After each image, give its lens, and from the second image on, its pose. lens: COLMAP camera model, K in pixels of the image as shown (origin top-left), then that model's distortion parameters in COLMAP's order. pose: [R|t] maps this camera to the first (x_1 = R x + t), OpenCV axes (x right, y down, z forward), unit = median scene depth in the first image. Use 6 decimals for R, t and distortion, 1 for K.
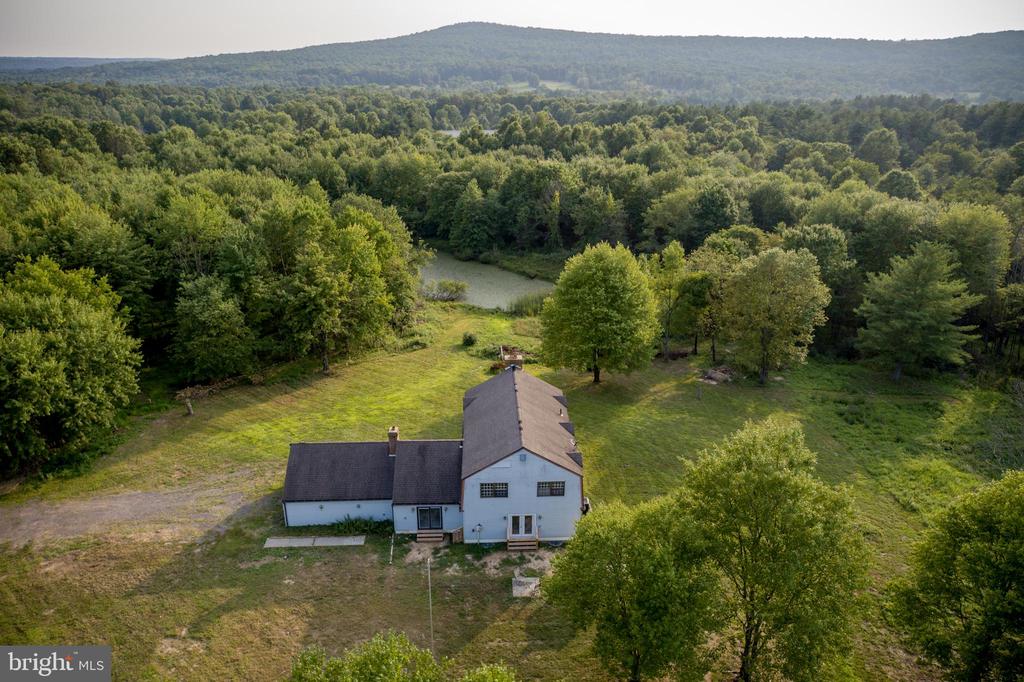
lens RADIAL K [[694.6, 0, 512.0], [0, 694.6, 341.0], [0, 0, 1]] dist [-0.006251, 0.017132]
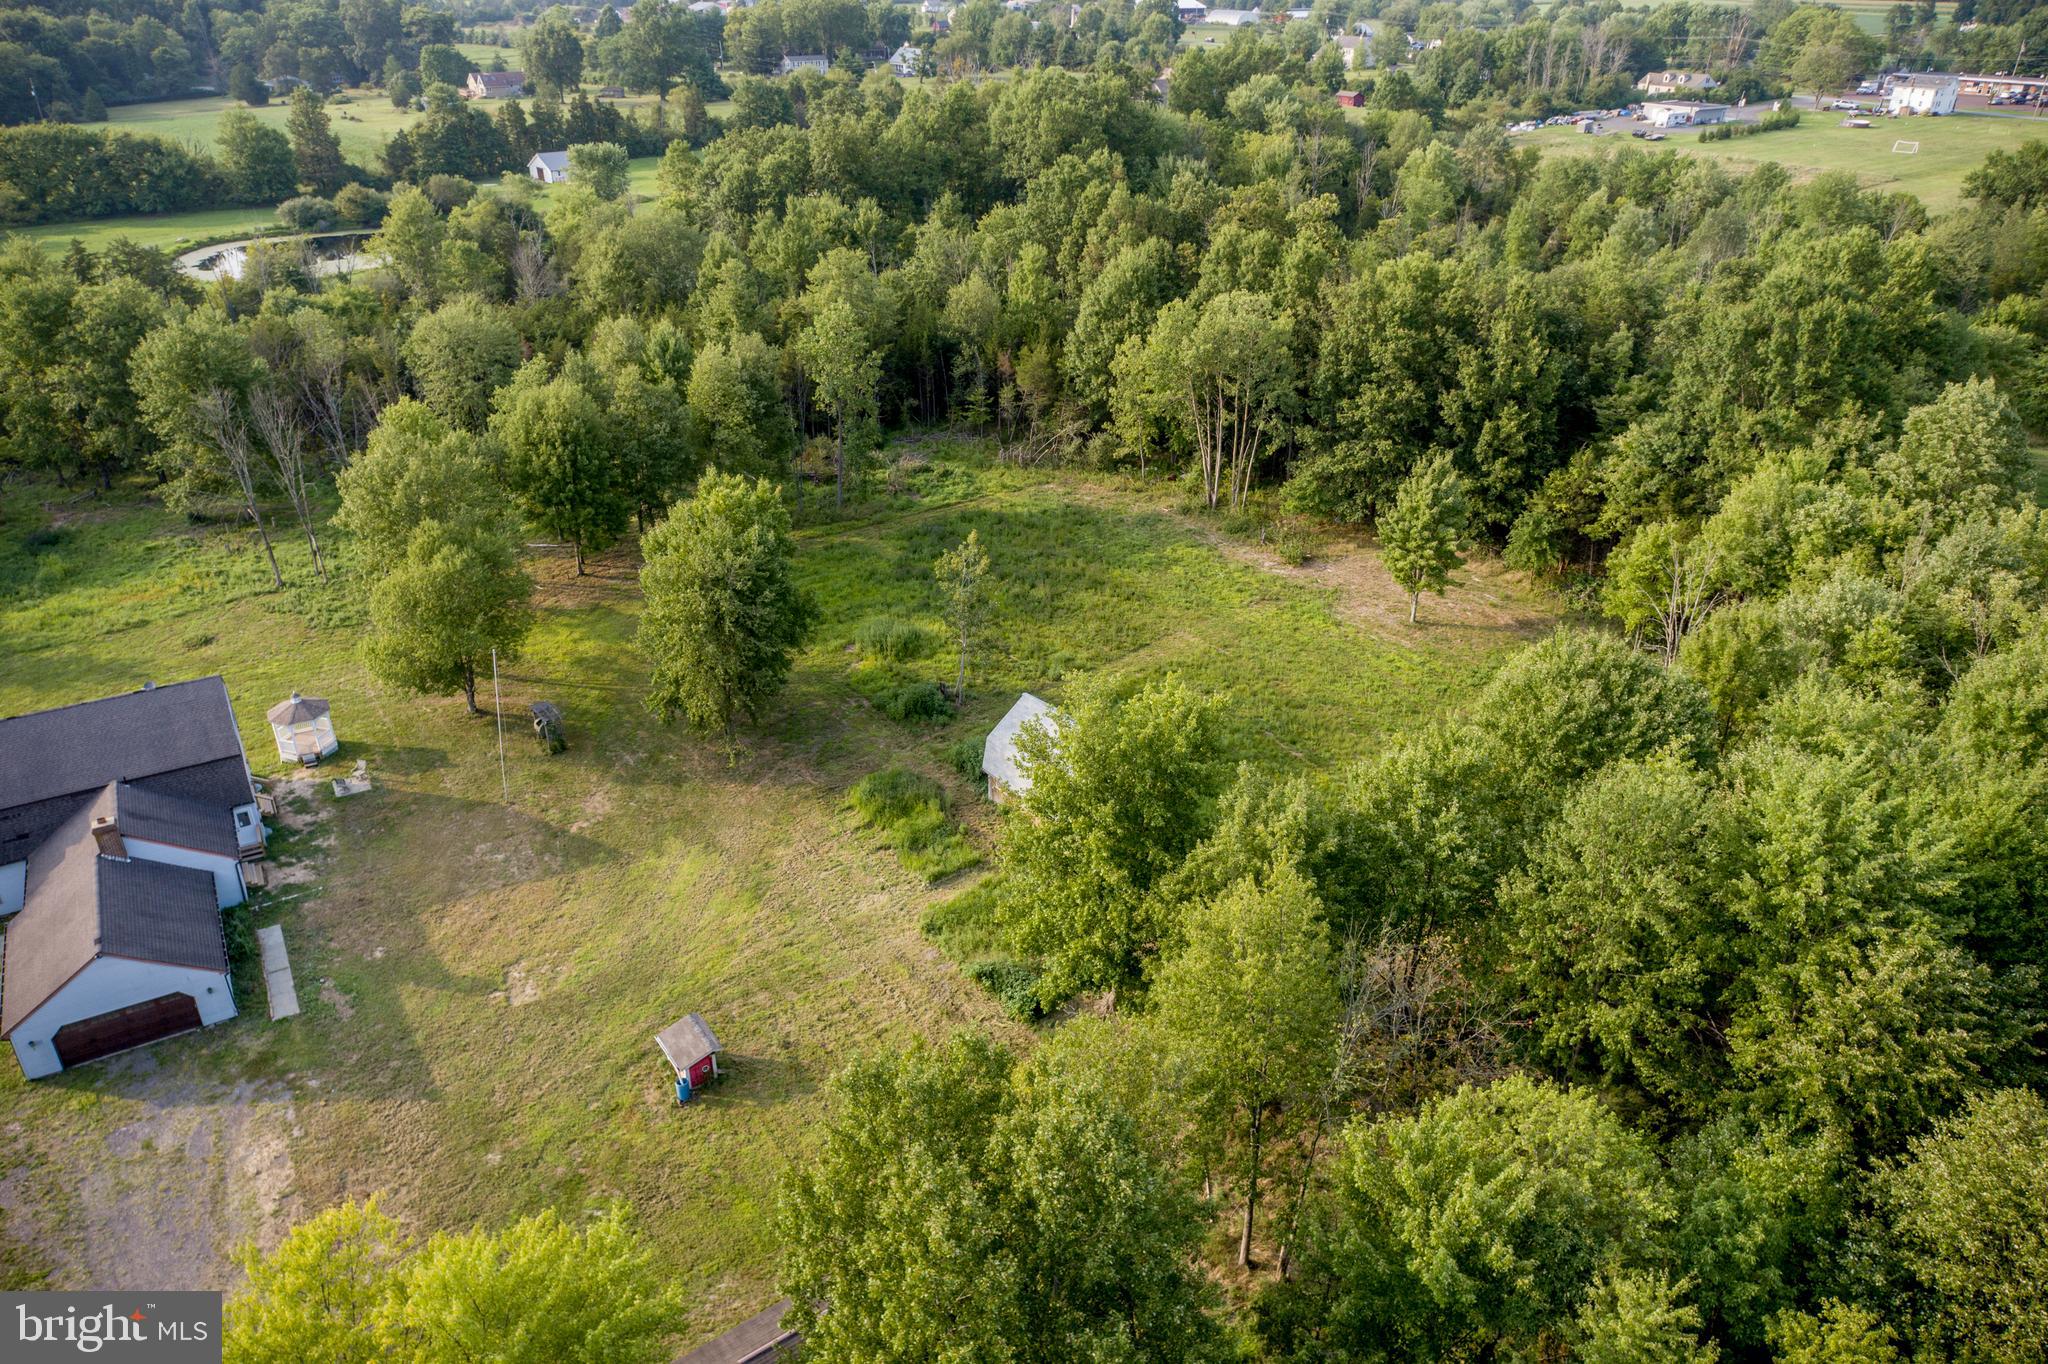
lens RADIAL K [[1389.1, 0, 1024.0], [0, 1389.1, 682.0], [0, 0, 1]] dist [-0.006251, 0.017132]
pose [[-0.480646, -0.415208, 0.772387, -1.443745], [0.318625, 0.737910, 0.594951, -0.419593], [-0.816981, 0.532063, -0.222378, 0.597474]]
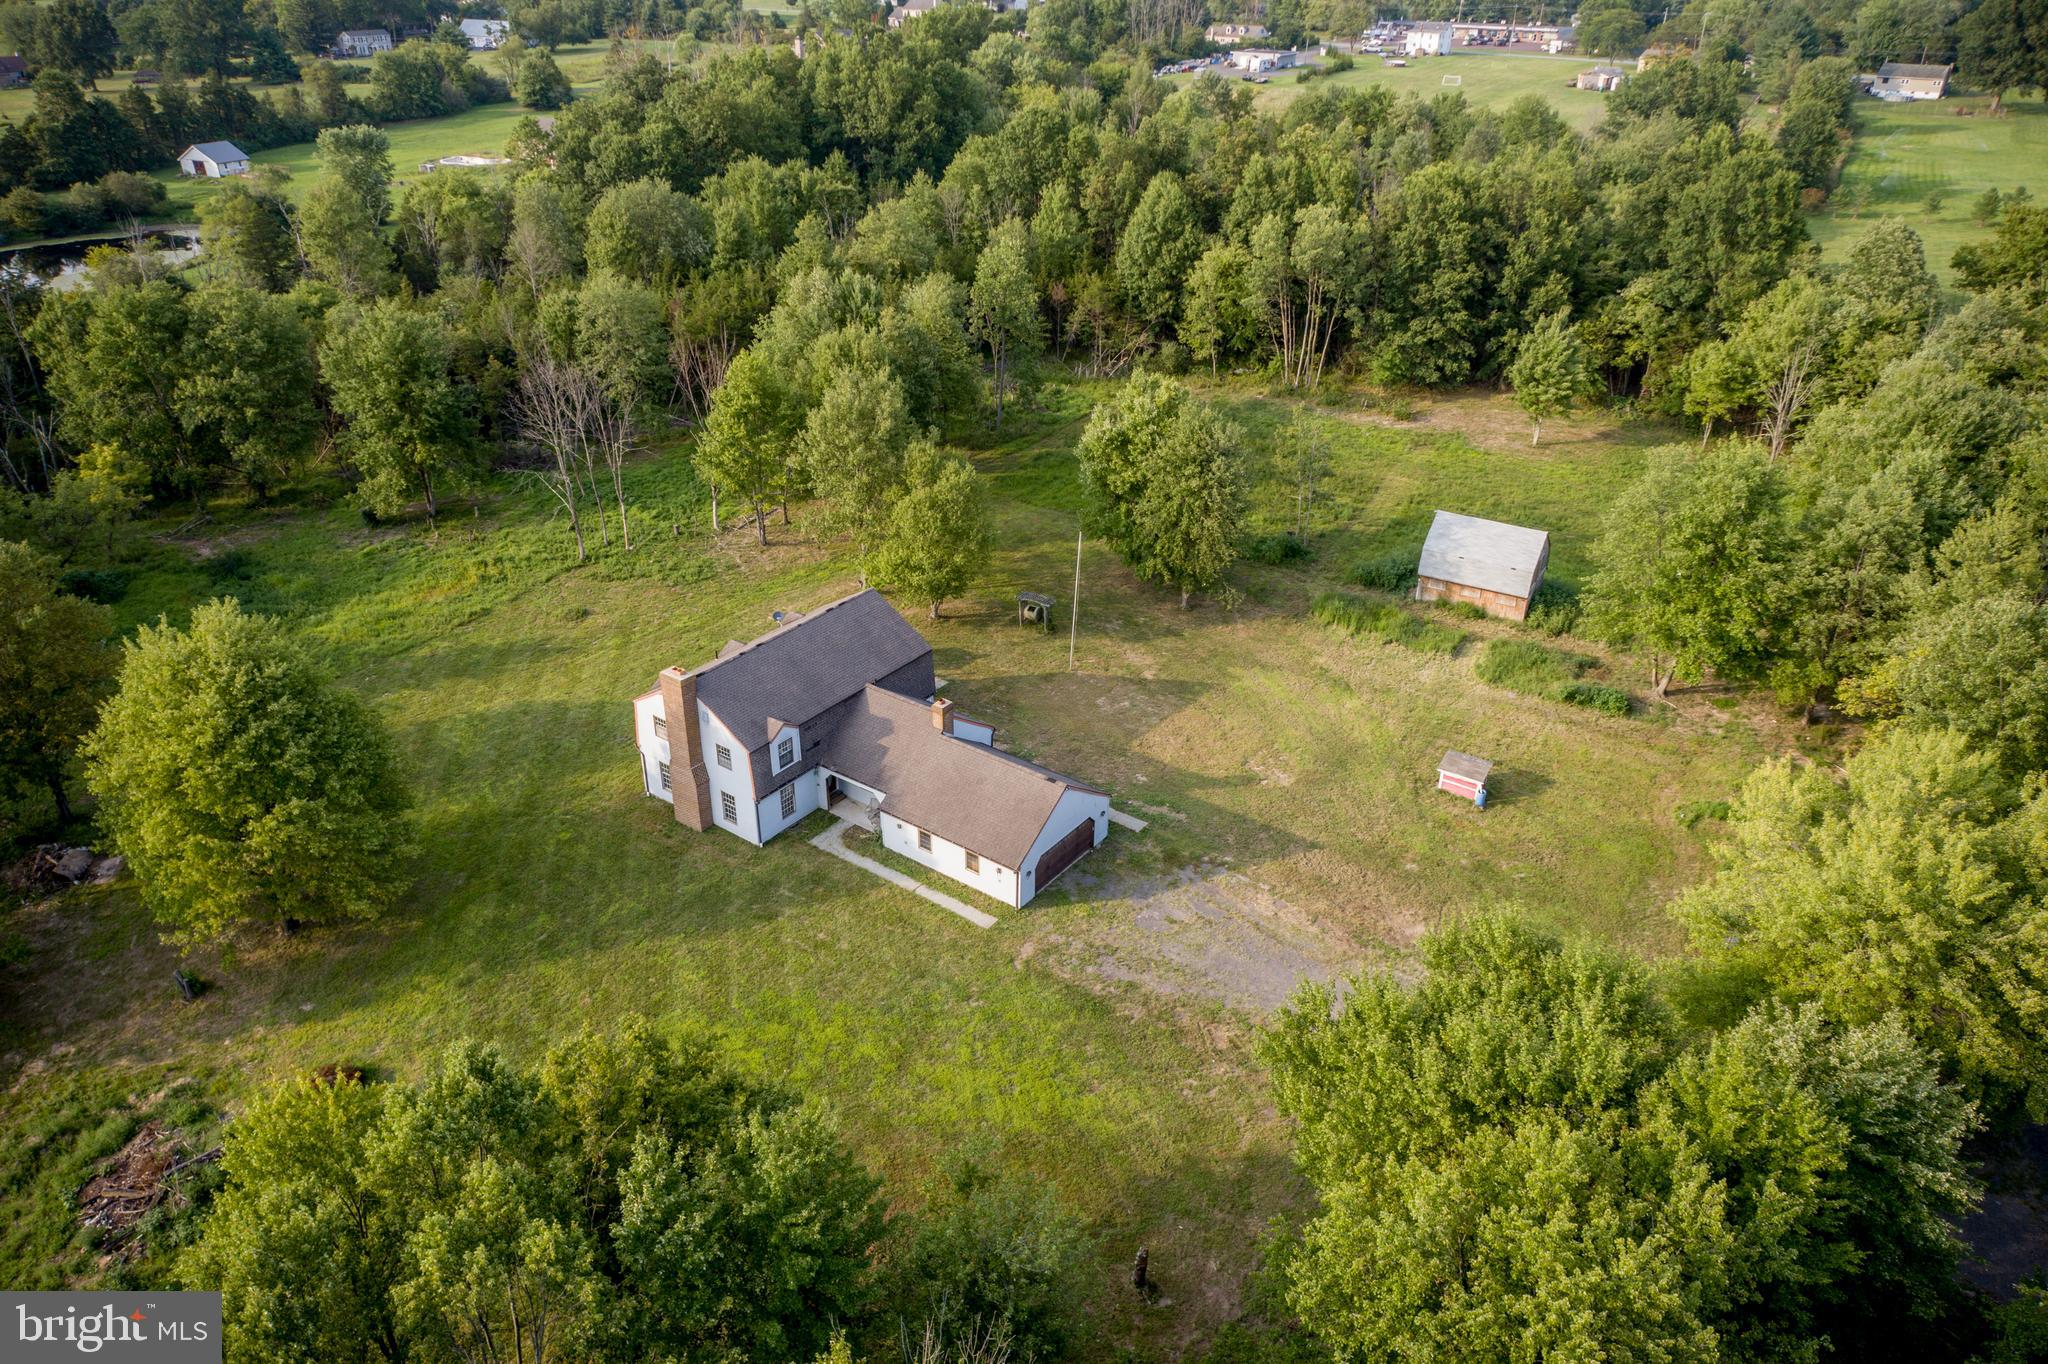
lens RADIAL K [[1389.1, 0, 1024.0], [0, 1389.1, 682.0], [0, 0, 1]] dist [-0.006251, 0.017132]
pose [[-0.777760, -0.311200, 0.546116, -0.982120], [0.224414, 0.674094, 0.703730, -0.825300], [-0.587135, 0.669889, -0.454446, 1.607564]]
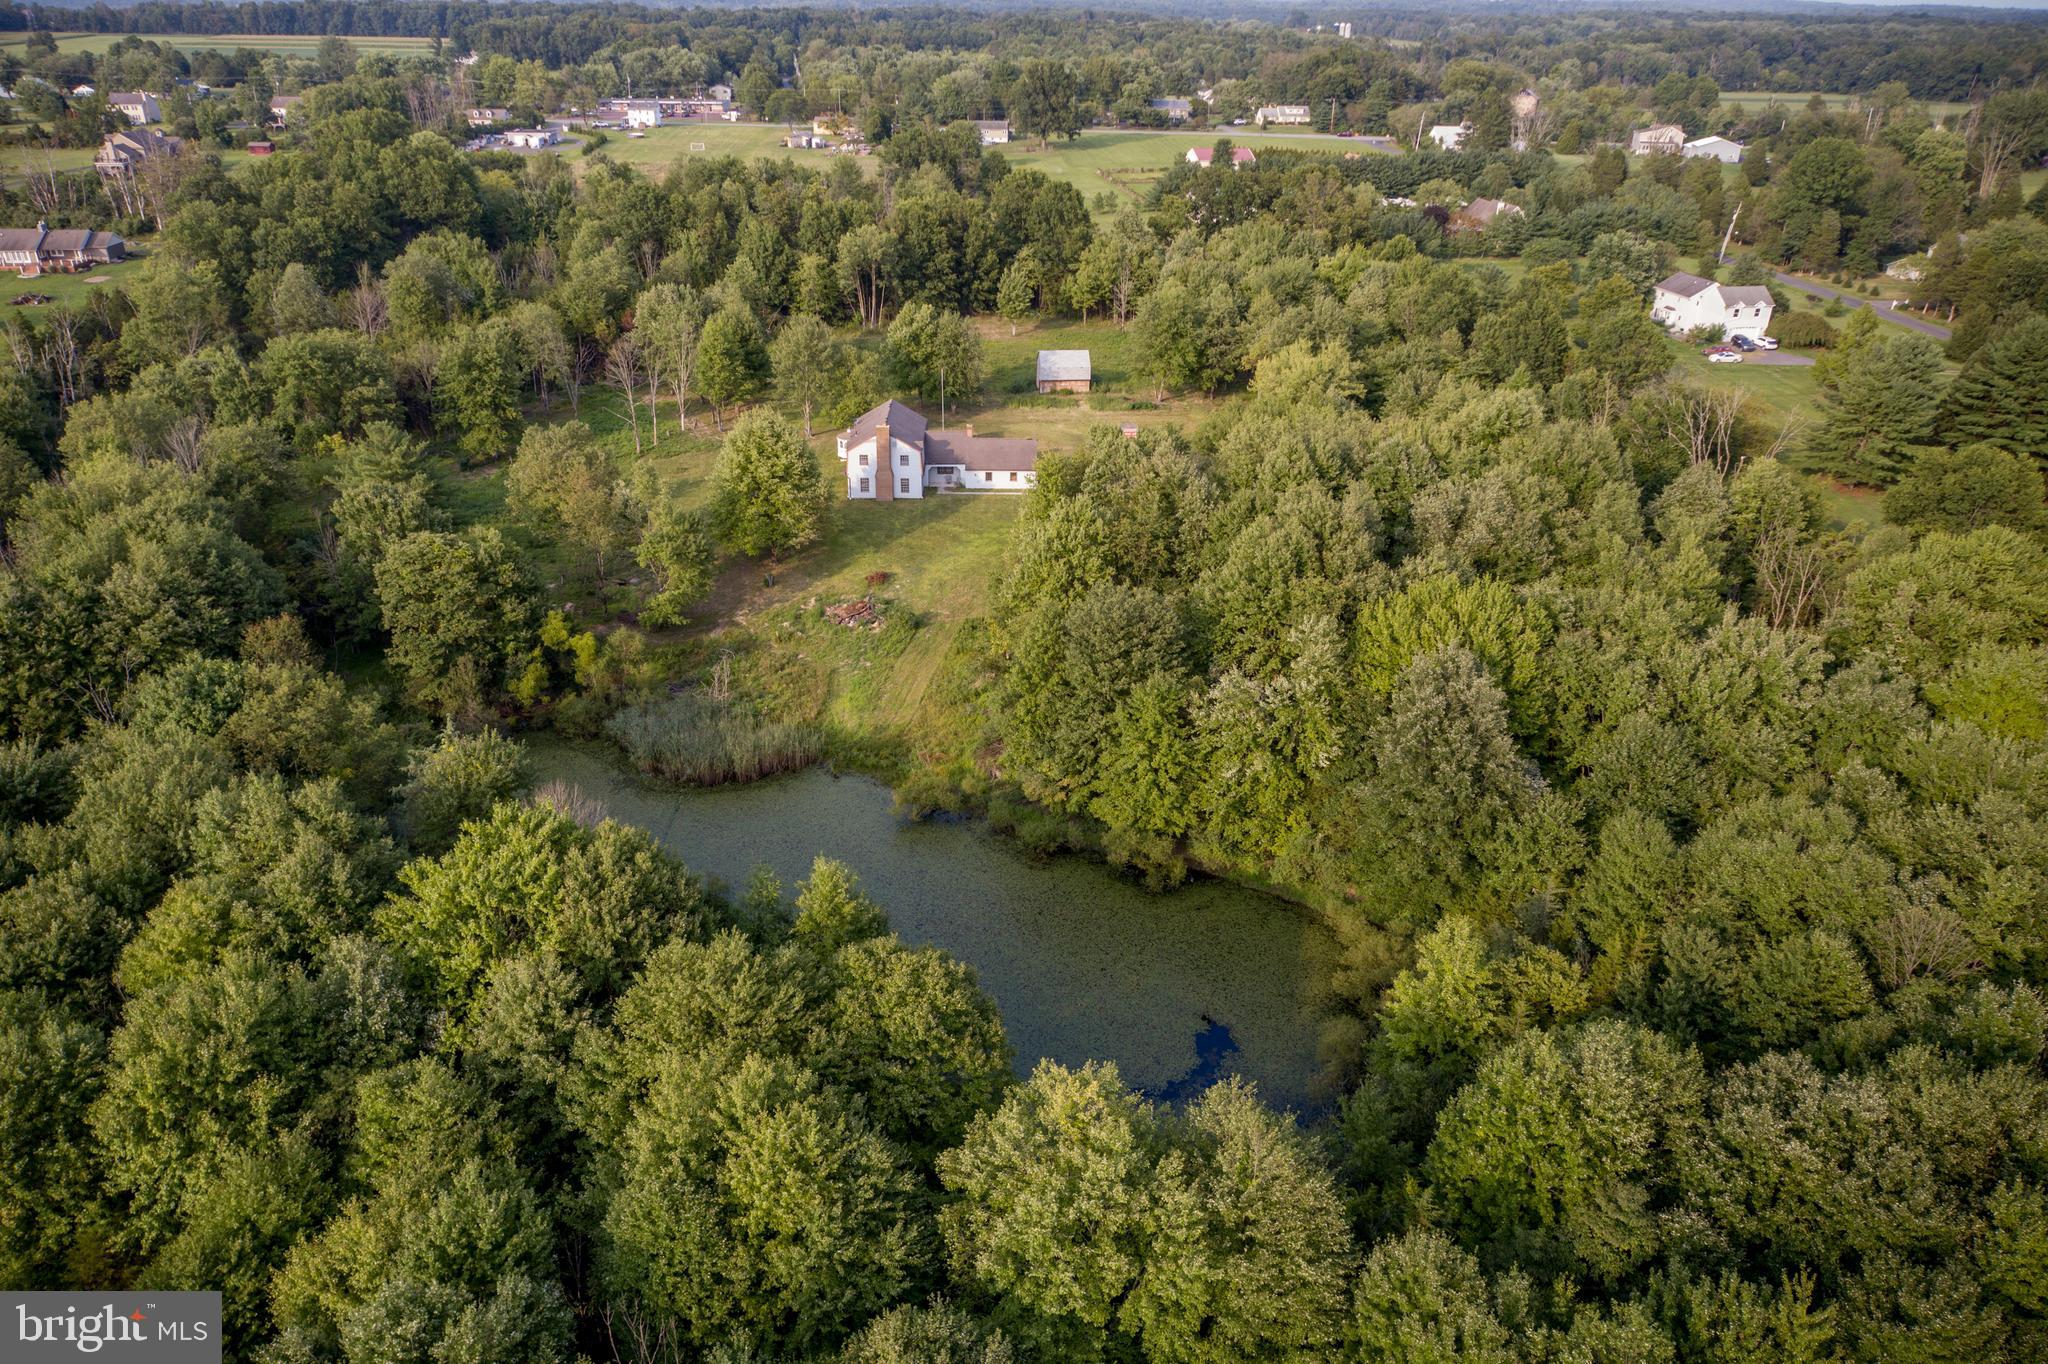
lens RADIAL K [[1389.1, 0, 1024.0], [0, 1389.1, 682.0], [0, 0, 1]] dist [-0.006251, 0.017132]
pose [[-0.999338, -0.030060, 0.020497, -0.391707], [-0.004678, 0.664848, 0.746964, -1.904362], [-0.036081, 0.746374, -0.664548, 3.662646]]
